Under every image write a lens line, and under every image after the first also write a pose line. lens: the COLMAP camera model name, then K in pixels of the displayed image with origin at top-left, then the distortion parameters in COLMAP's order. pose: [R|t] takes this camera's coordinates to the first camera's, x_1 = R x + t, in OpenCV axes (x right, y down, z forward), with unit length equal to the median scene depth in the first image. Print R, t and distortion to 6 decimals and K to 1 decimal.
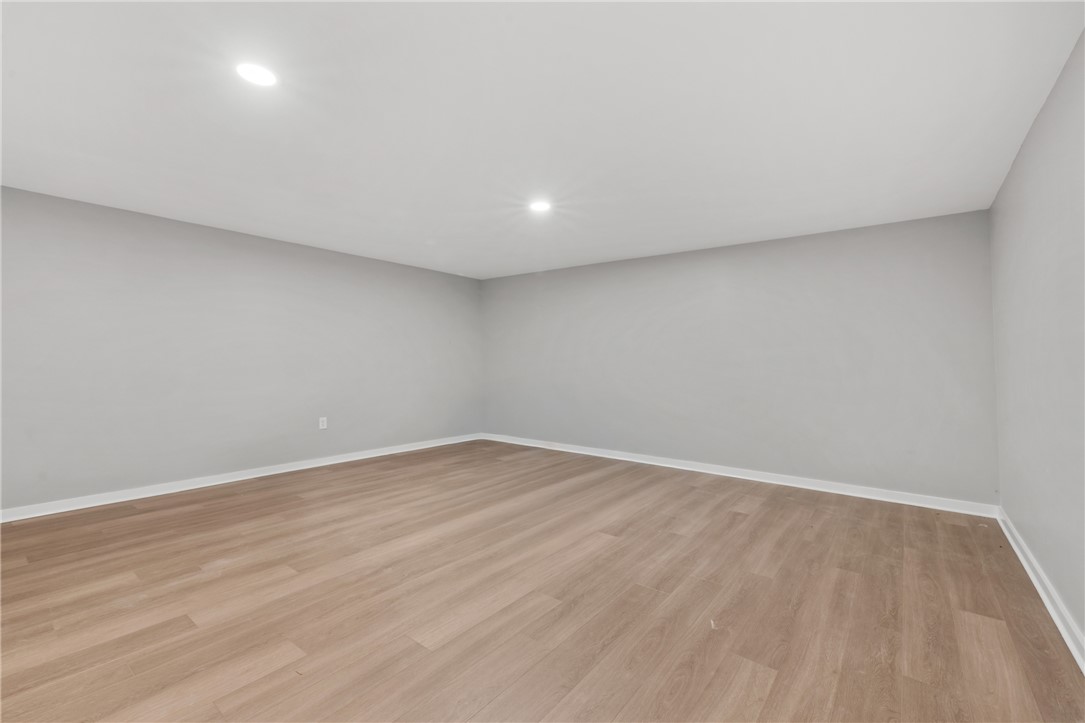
lens RADIAL K [[462.0, 0, 540.3], [0, 462.0, 357.6], [0, 0, 1]] dist [0.003108, 0.000149]
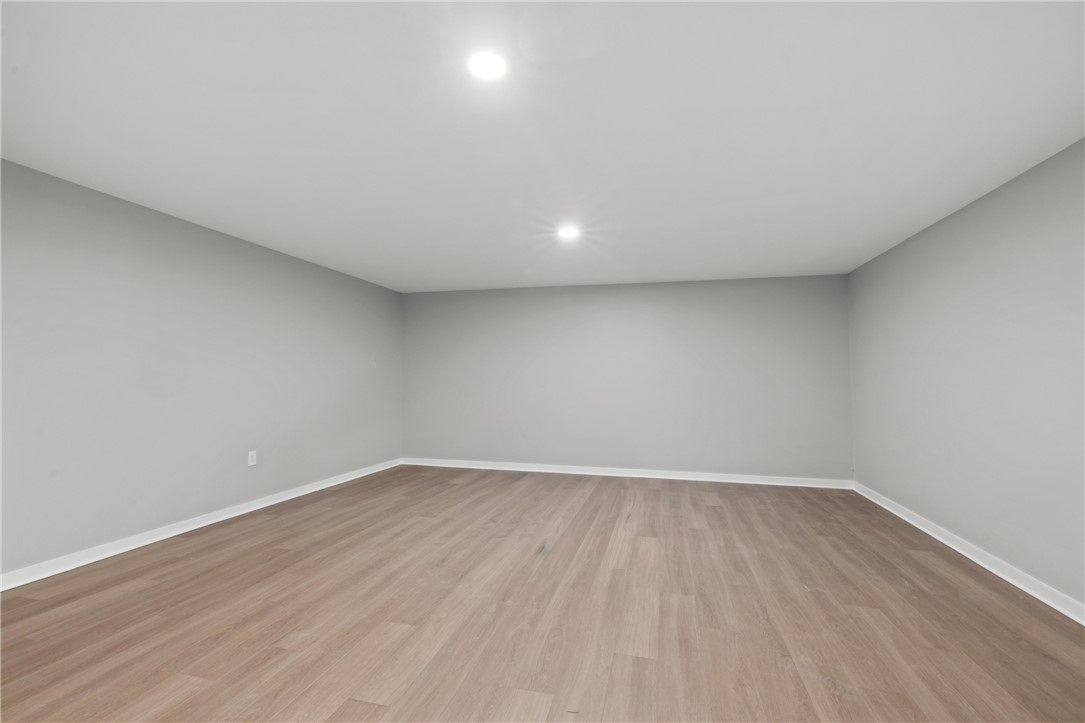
lens RADIAL K [[462.0, 0, 538.3], [0, 462.0, 369.9], [0, 0, 1]] dist [0.003108, 0.000149]
pose [[0.913164, 0.006893, 0.407534, -0.612705], [-0.002959, 0.999943, -0.010283, -0.011513], [-0.407582, 0.008184, 0.913132, 0.090520]]
